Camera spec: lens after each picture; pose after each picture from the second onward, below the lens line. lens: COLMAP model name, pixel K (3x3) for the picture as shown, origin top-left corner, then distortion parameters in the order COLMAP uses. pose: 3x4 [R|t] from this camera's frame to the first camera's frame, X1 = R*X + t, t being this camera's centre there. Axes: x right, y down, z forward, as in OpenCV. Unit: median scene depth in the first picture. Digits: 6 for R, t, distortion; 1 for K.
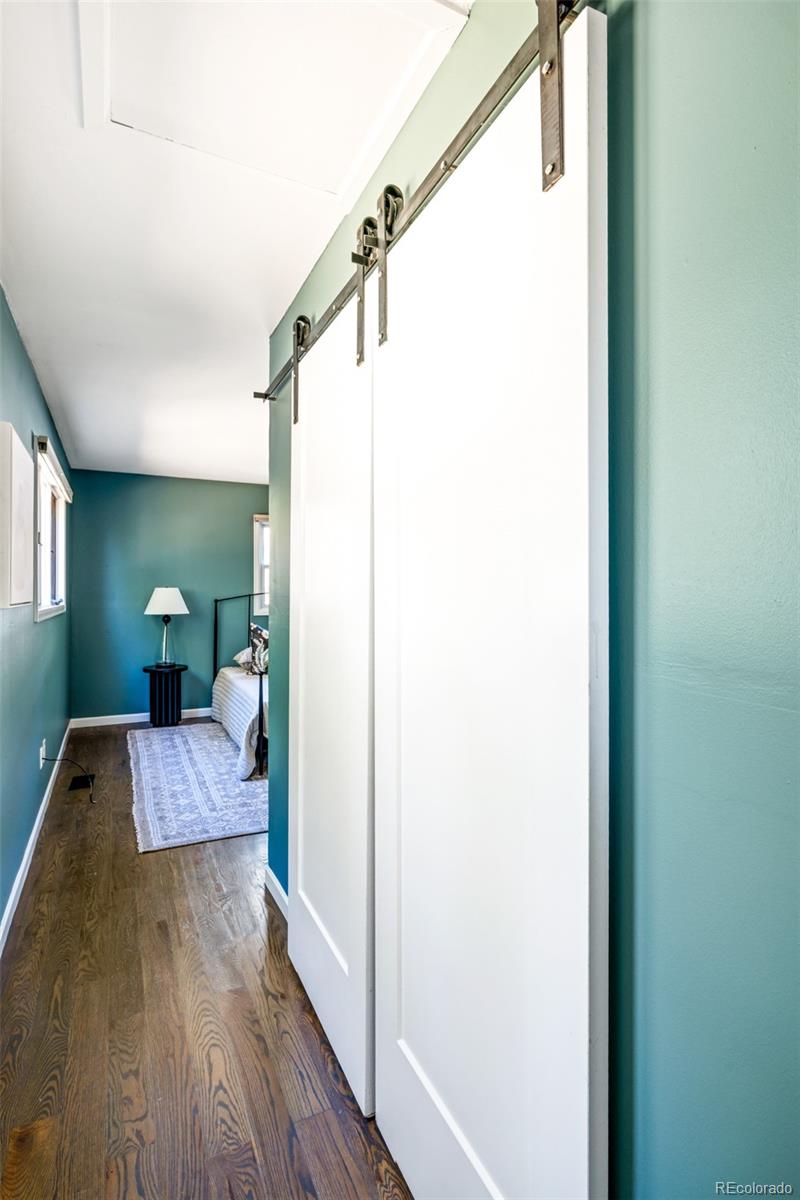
lens RADIAL K [[593.2, 0, 400.0], [0, 593.2, 600.0], [0, 0, 1]] dist [-0.000537, -0.000002]
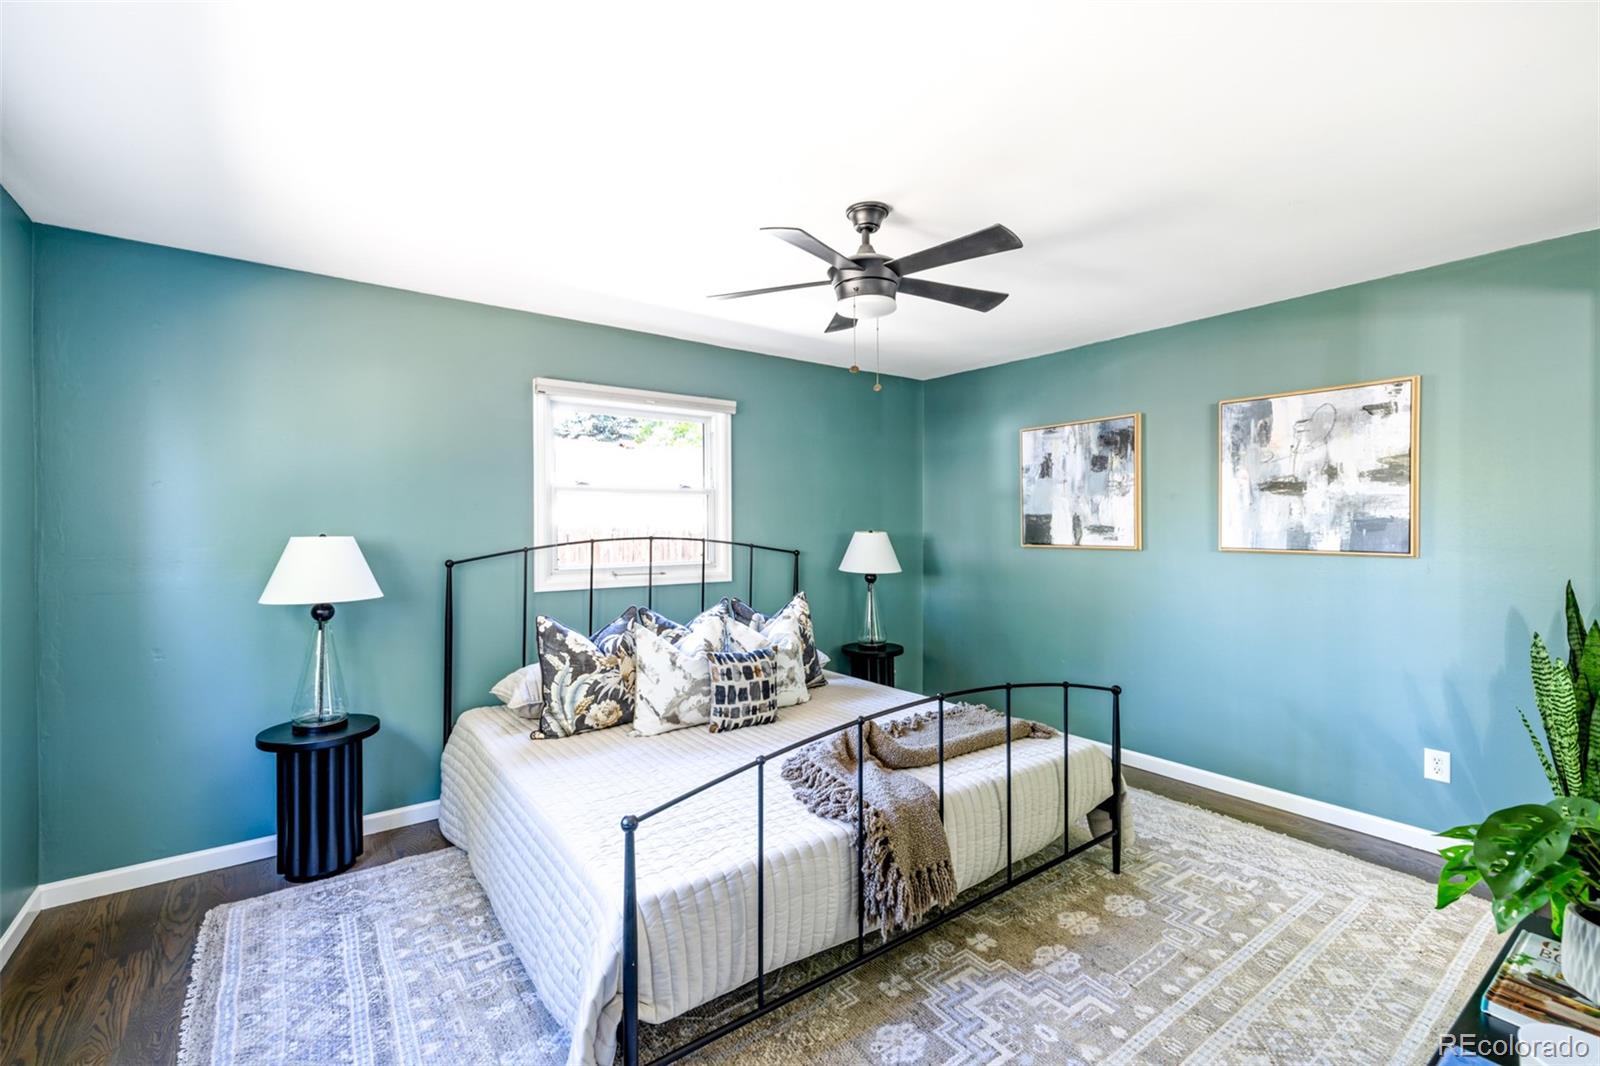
lens RADIAL K [[699.0, 0, 800.0], [0, 699.0, 533.0], [0, 0, 1]] dist [0.008904, -0.000099]
pose [[0.981275, -0.002896, 0.192589, -0.161523], [0.003055, 0.999995, -0.000526, -0.022151], [-0.192586, 0.001105, 0.981279, 0.455764]]
